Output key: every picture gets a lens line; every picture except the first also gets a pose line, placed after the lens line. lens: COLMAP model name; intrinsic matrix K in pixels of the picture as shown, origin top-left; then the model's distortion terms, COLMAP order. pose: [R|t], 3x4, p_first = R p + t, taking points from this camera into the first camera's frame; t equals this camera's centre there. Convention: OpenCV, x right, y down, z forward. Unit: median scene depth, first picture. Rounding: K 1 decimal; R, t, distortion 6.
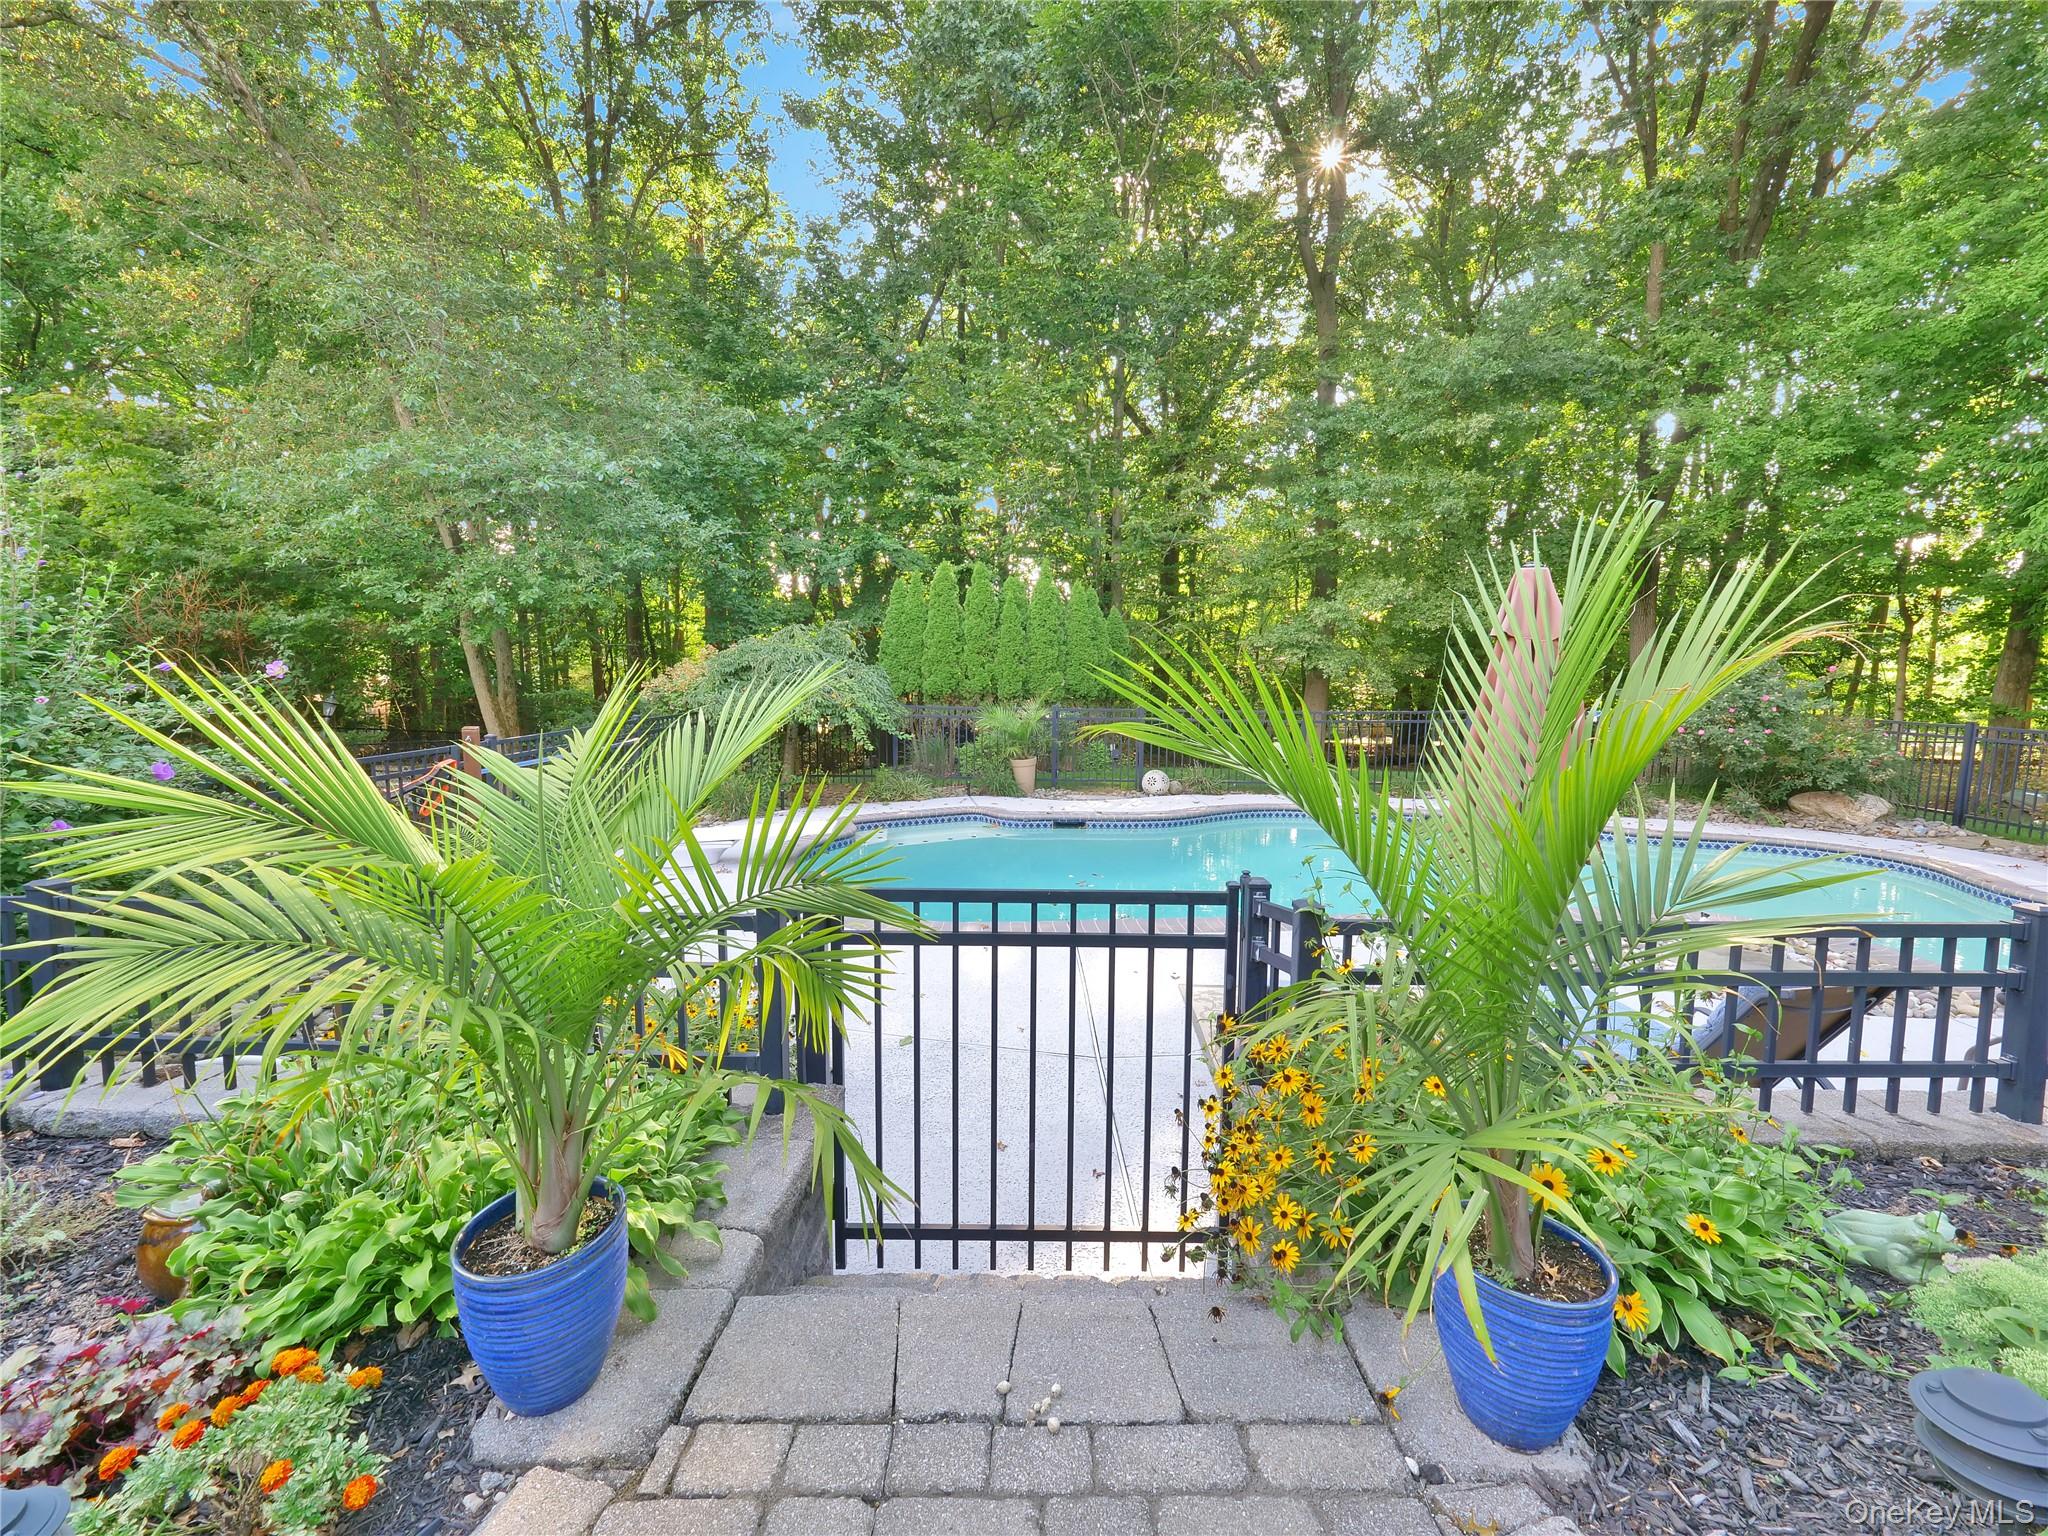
lens RADIAL K [[878.6, 0, 1028.1], [0, 878.6, 755.6], [0, 0, 1]] dist [0.000624, -0.000056]
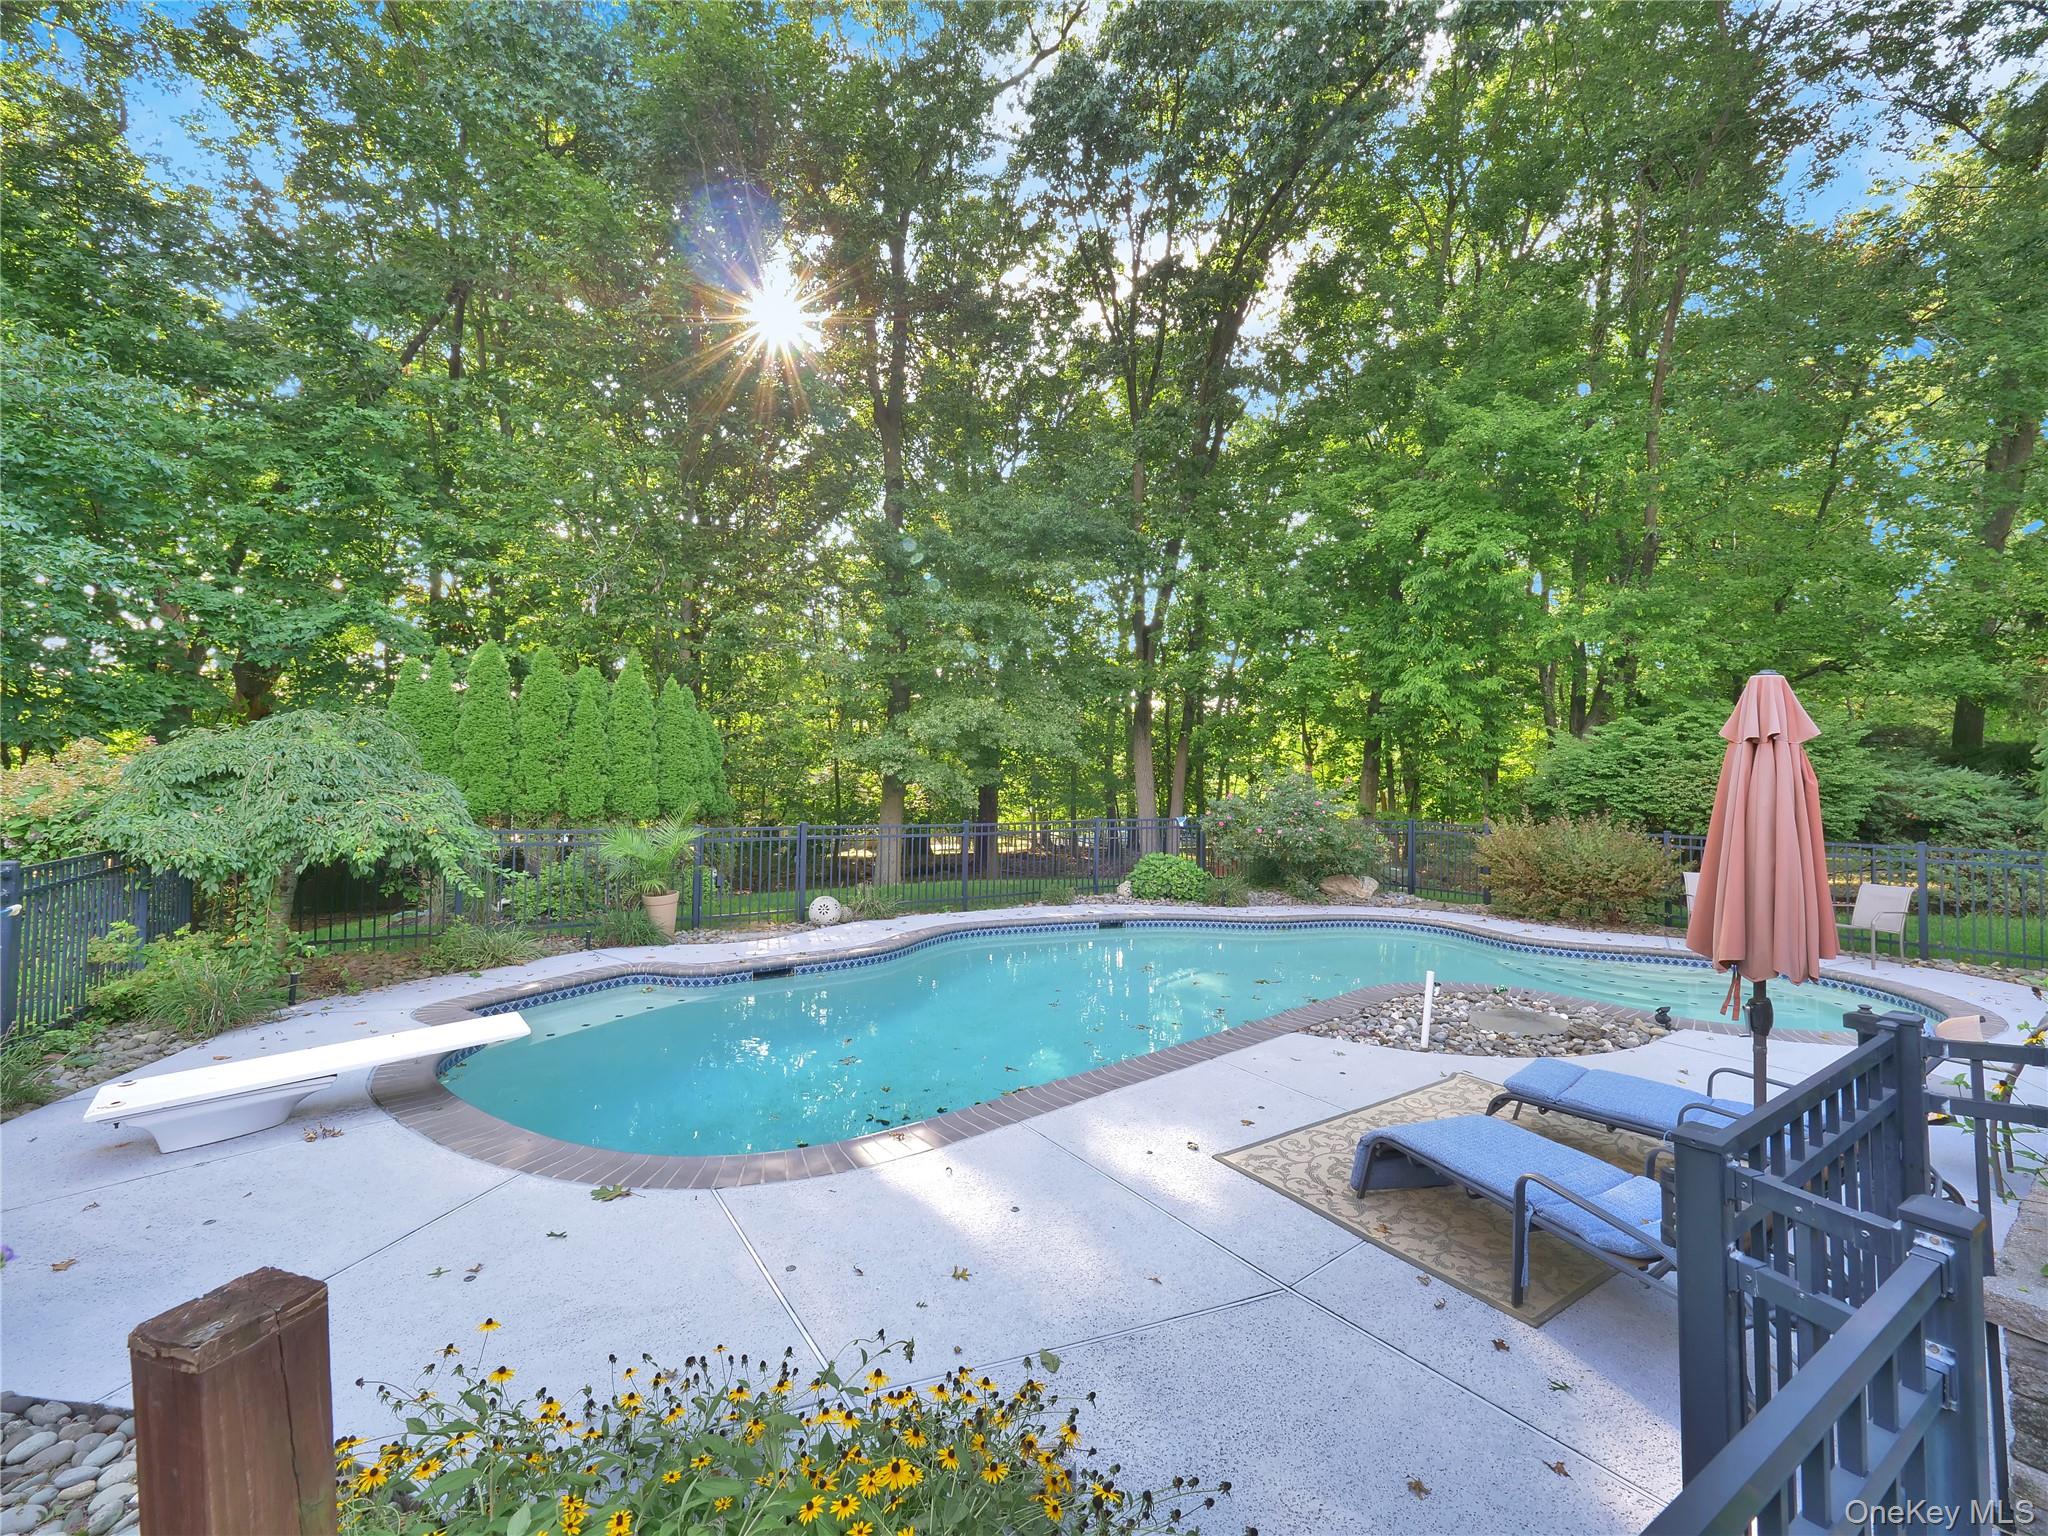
lens RADIAL K [[869.5, 0, 1025.2], [0, 869.5, 755.3], [0, 0, 1]] dist [-0.002874, -0.000511]
pose [[0.827545, 0.018592, 0.561091, -0.152164], [0.057626, 0.991359, -0.117840, -0.008016], [-0.558433, 0.129852, 0.819323, 0.152142]]
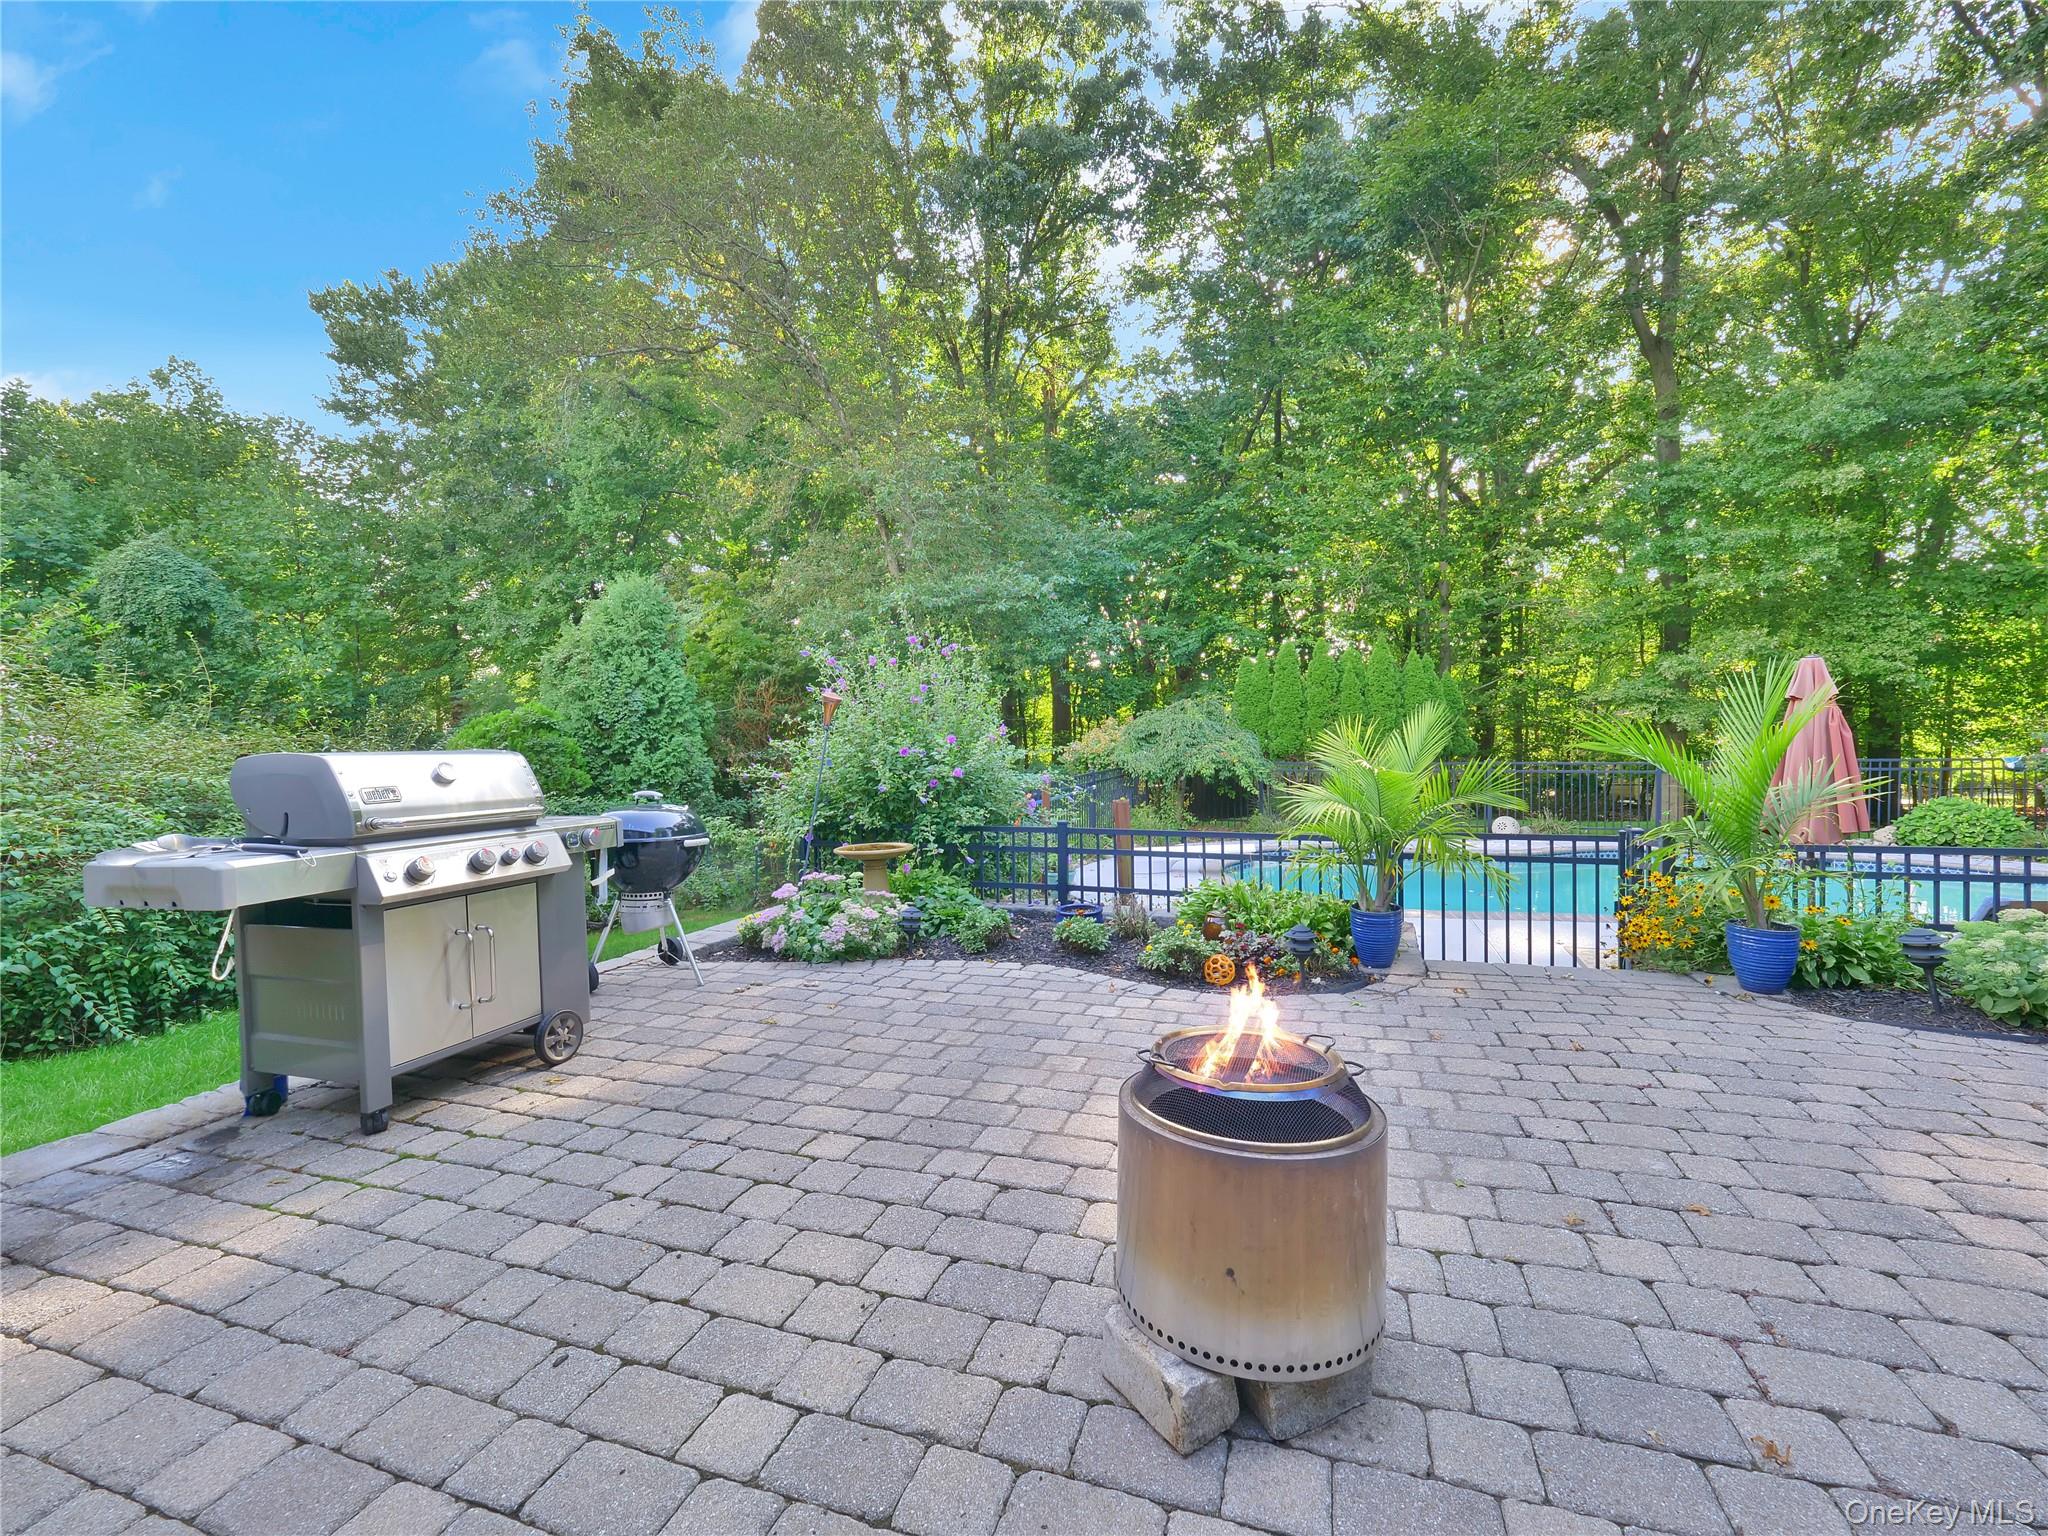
lens RADIAL K [[869.5, 0, 1025.2], [0, 869.5, 755.3], [0, 0, 1]] dist [-0.002874, -0.000511]
pose [[0.948079, -0.017099, -0.317574, -0.070596], [-0.007174, 0.997150, -0.075106, 0.023812], [0.317953, 0.073485, 0.945254, -0.214848]]
